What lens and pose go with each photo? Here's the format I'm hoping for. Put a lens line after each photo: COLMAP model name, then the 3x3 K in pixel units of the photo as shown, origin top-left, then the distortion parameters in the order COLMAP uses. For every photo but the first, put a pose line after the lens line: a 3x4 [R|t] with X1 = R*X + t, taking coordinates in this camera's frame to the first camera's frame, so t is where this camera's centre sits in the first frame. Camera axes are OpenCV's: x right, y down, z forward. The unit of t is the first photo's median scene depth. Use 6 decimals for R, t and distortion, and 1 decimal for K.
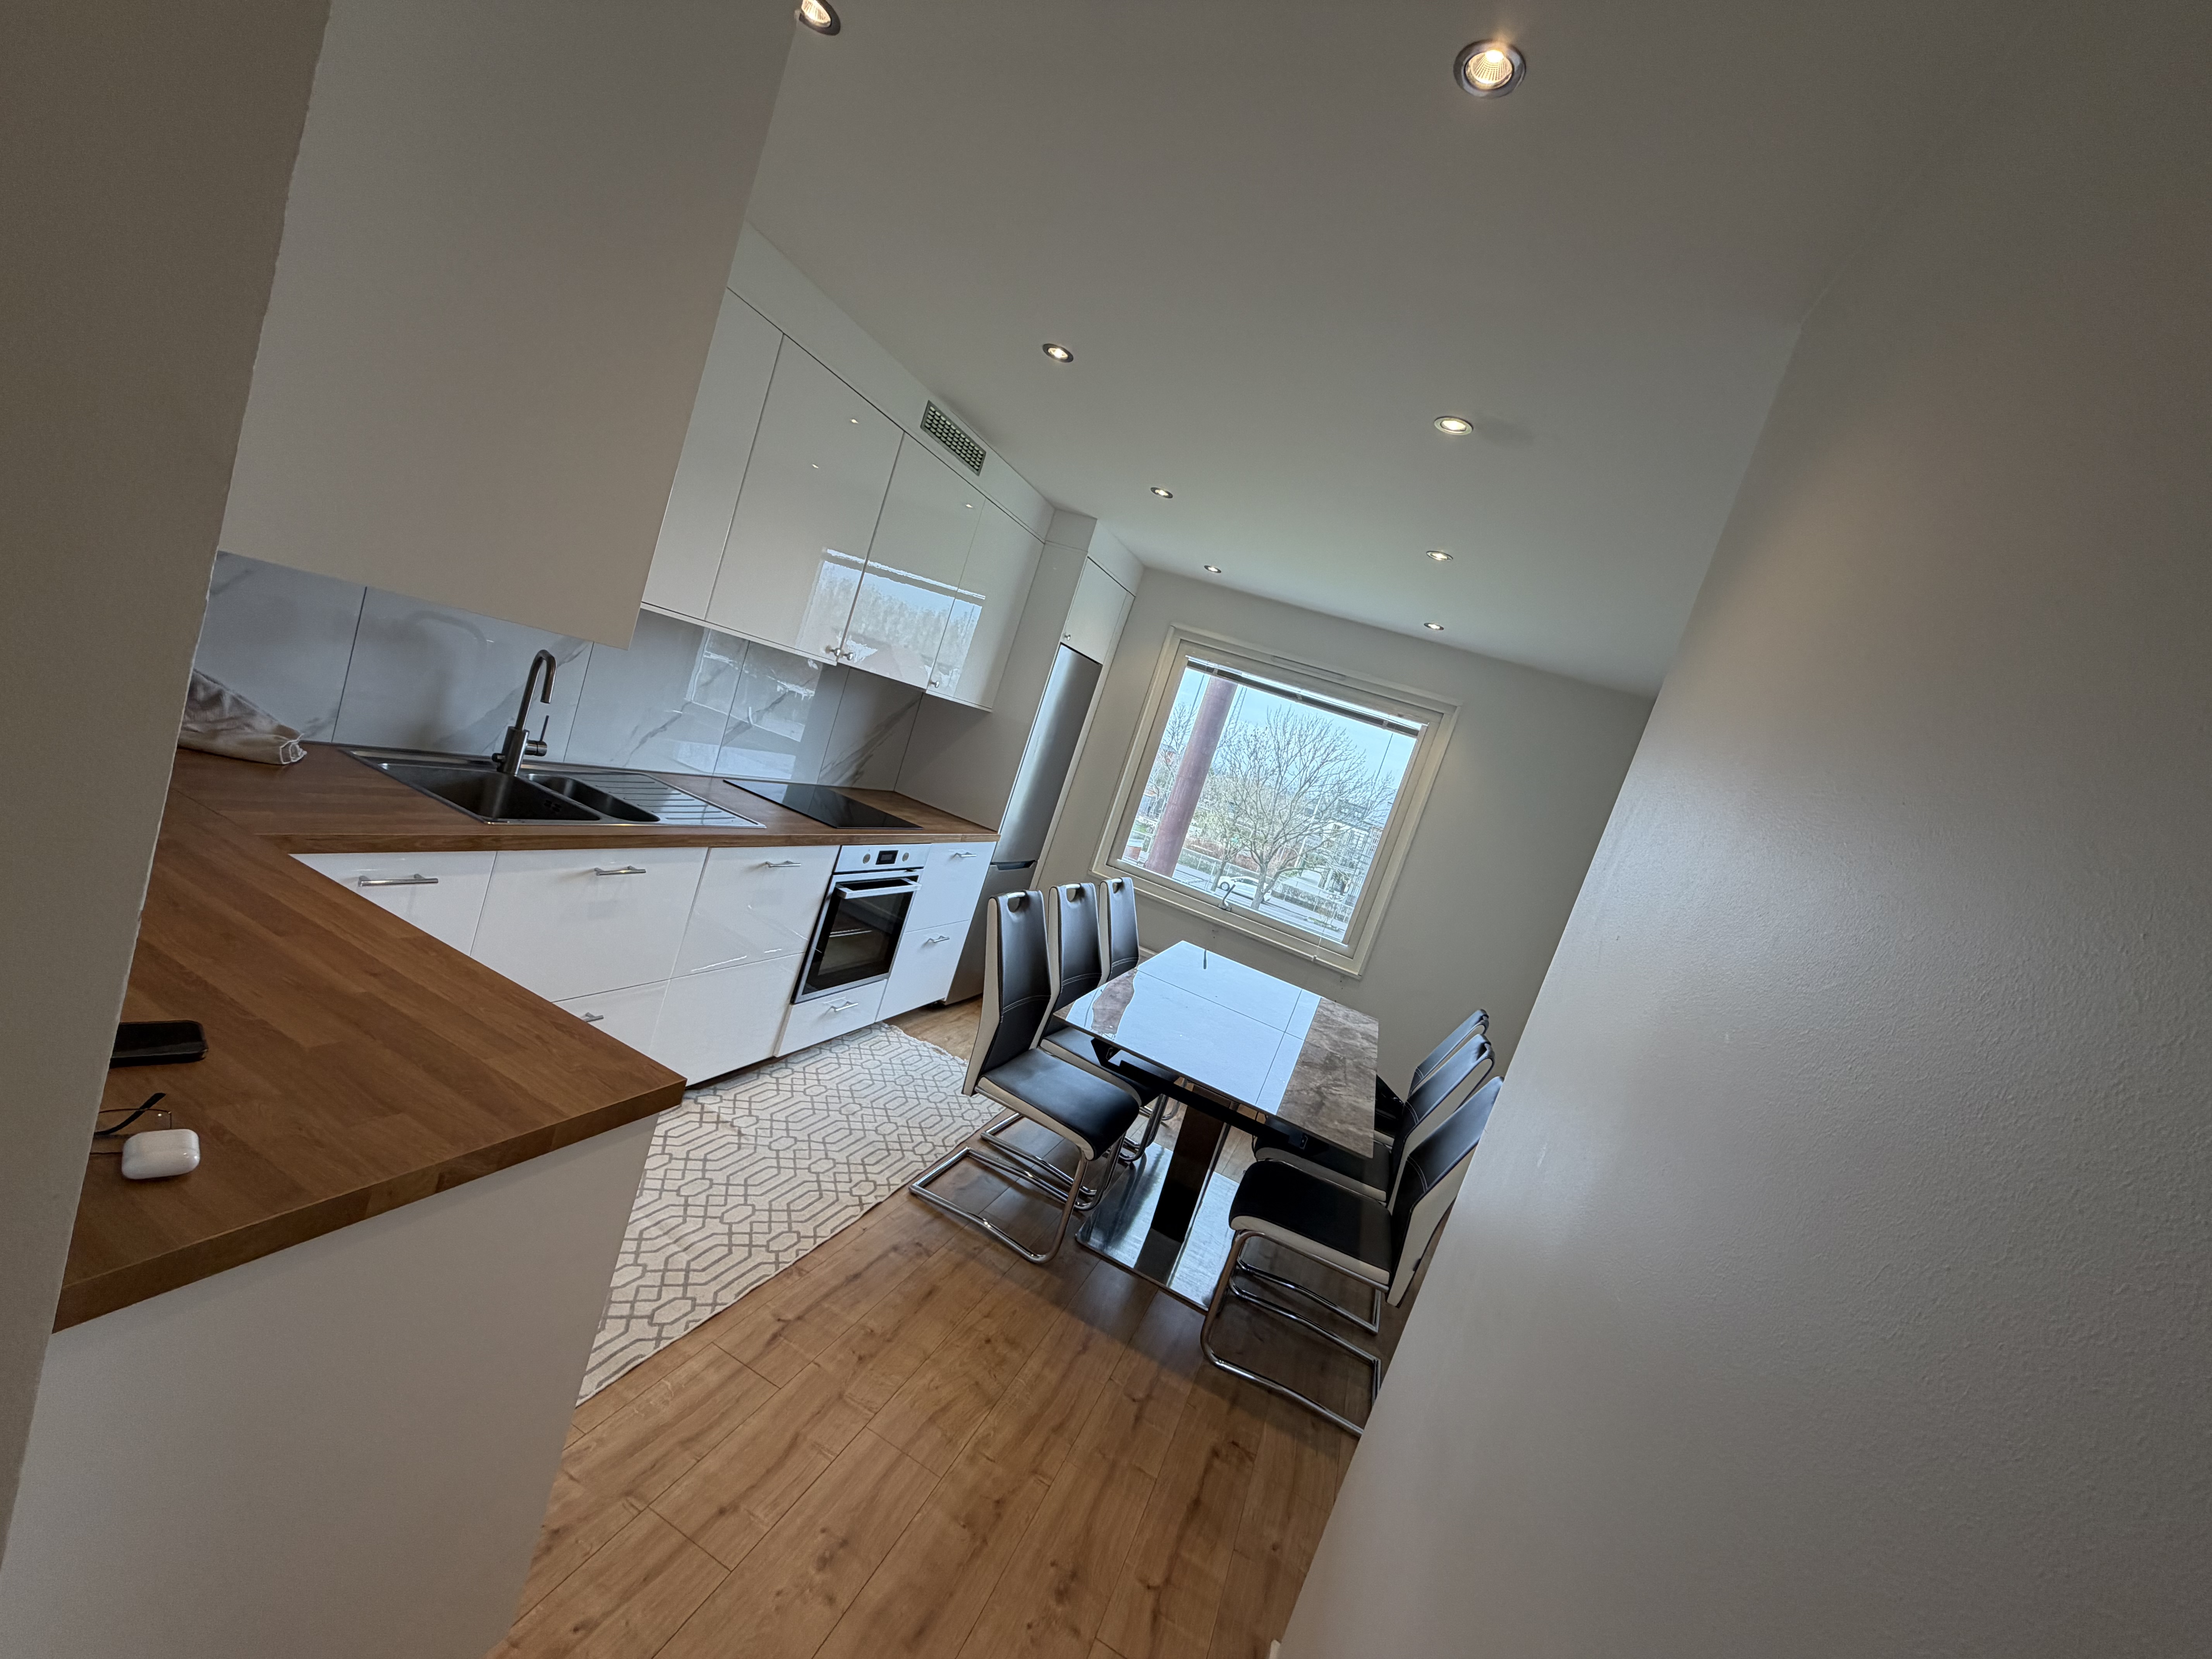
lens RADIAL K [[878.1, 0, 1108.7], [0, 878.1, 824.0], [0, 0, 1]] dist [-0.000320, -0.000037]
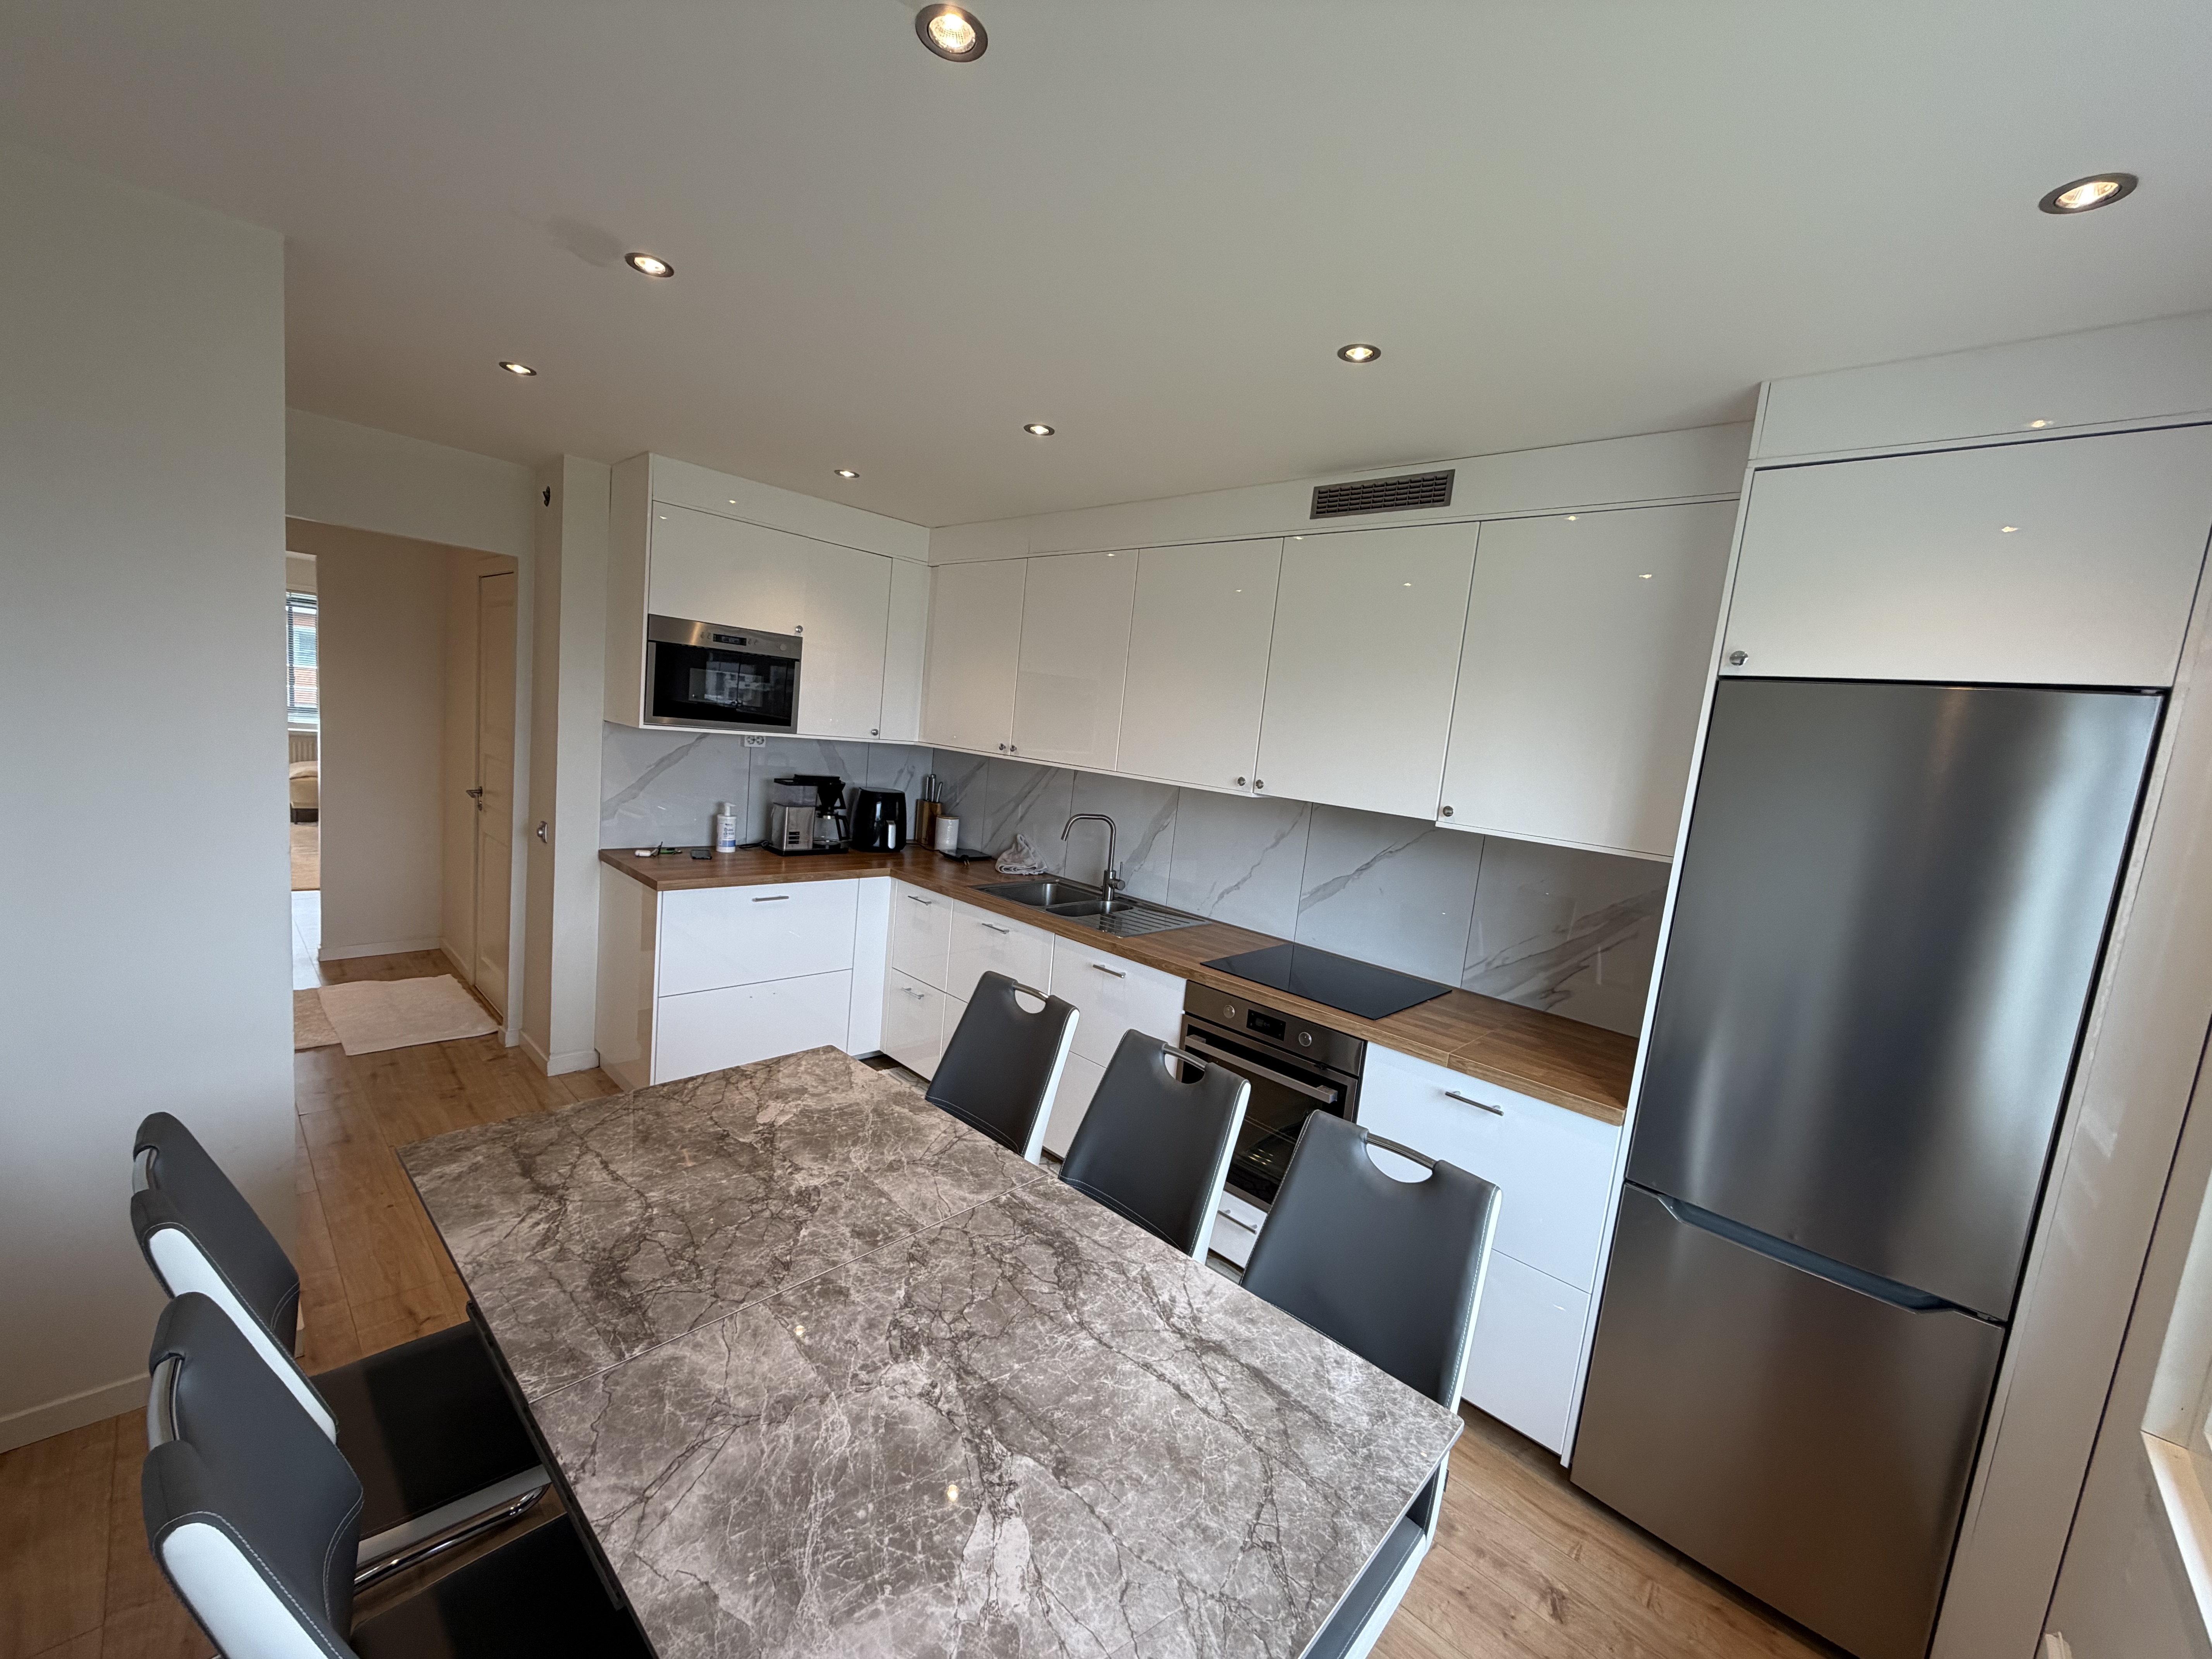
lens RADIAL K [[878.1, 0, 1103.9], [0, 878.1, 840.1], [0, 0, 1]] dist [-0.000320, -0.000037]
pose [[-0.350641, -0.236390, -0.906185, 0.591589], [-0.314594, 0.941122, -0.123774, 0.029135], [0.882089, 0.241680, -0.404363, 1.267593]]
